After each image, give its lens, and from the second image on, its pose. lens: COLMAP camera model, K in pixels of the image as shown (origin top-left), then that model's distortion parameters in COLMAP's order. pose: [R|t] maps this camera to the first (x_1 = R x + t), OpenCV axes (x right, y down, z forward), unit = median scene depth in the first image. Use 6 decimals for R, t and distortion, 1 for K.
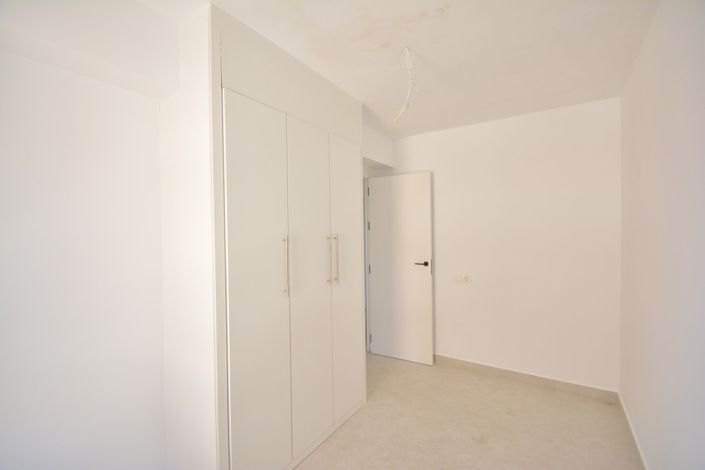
lens RADIAL K [[310.6, 0, 353.5], [0, 310.6, 234.0], [0, 0, 1]] dist [0.009480, -0.011946]
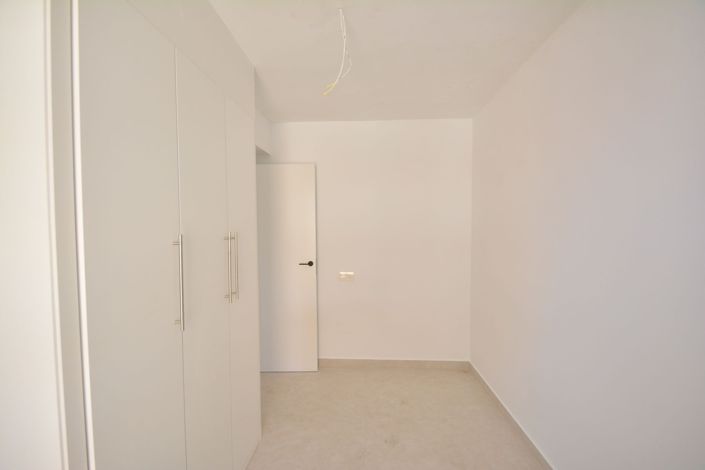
lens RADIAL K [[310.6, 0, 351.9], [0, 310.6, 234.4], [0, 0, 1]] dist [0.009480, -0.011946]
pose [[0.866206, -0.008462, 0.499616, -0.131609], [0.001428, 0.999894, 0.014459, -0.004042], [-0.499686, -0.011811, 0.866126, 0.149751]]
